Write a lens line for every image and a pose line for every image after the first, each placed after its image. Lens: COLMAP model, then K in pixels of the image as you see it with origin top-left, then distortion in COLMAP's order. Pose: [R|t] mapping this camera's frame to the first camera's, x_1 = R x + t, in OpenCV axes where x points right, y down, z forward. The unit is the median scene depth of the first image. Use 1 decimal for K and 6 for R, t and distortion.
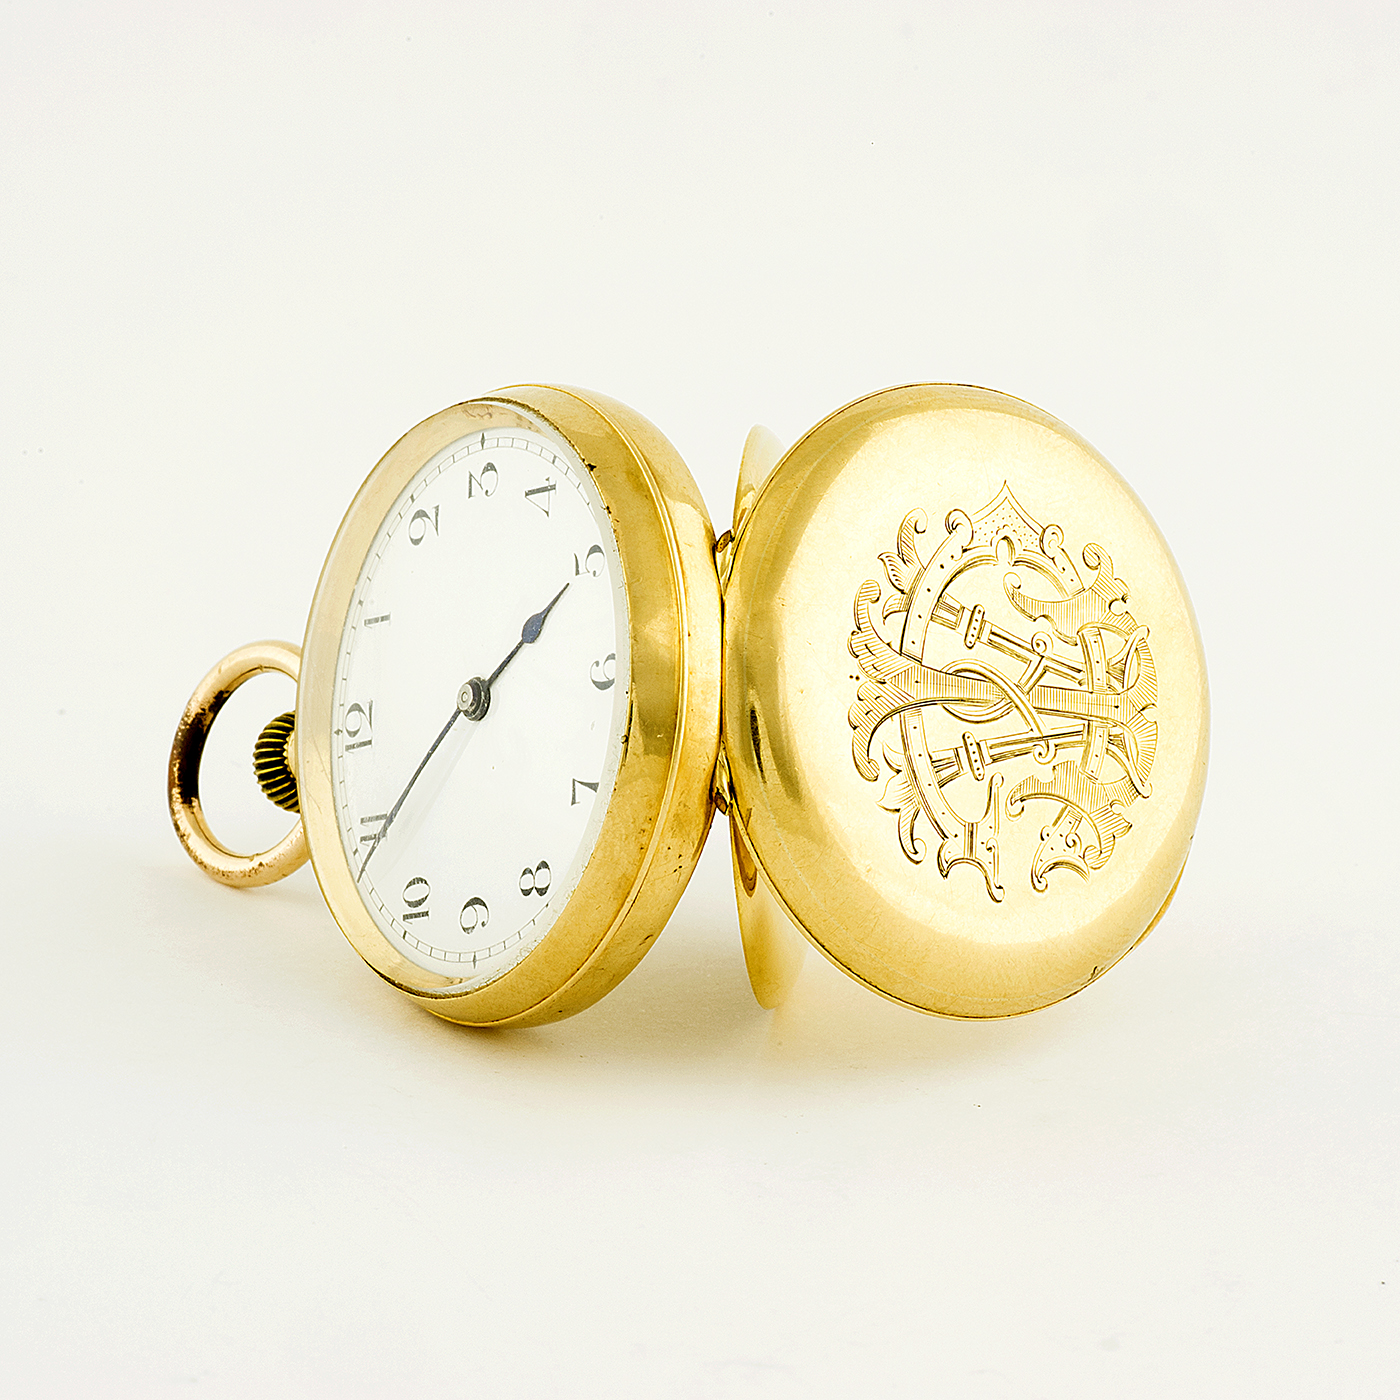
lens RADIAL K [[6773.2, 0, 699.8], [0, 6773.2, 700.3], [0, 0, 1]] dist [0.378137, 0.000000]
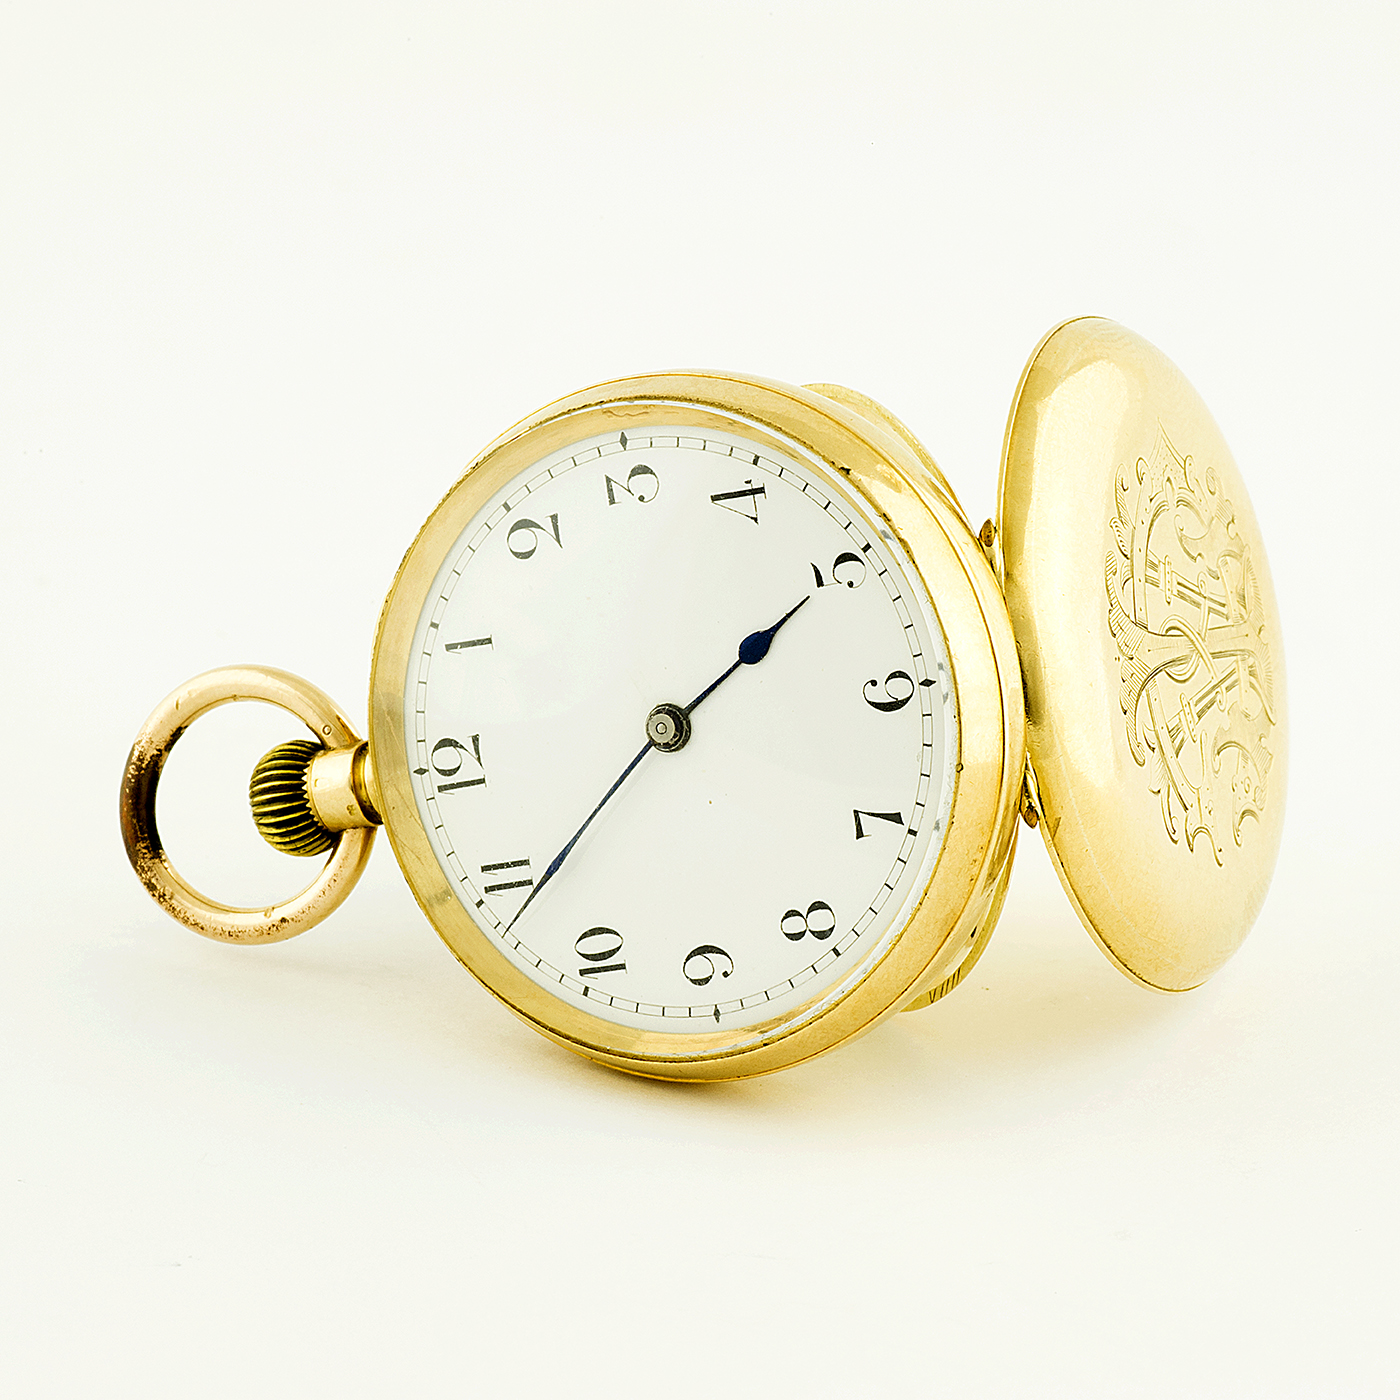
lens RADIAL K [[6773.2, 0, 699.7], [0, 6773.2, 700.5], [0, 0, 1]] dist [0.378137, 0.000000]
pose [[0.875159, -0.144032, 0.461900, -0.450358], [0.094178, 0.987114, 0.129369, -0.121444], [-0.474582, -0.069718, 0.877446, 0.205081]]
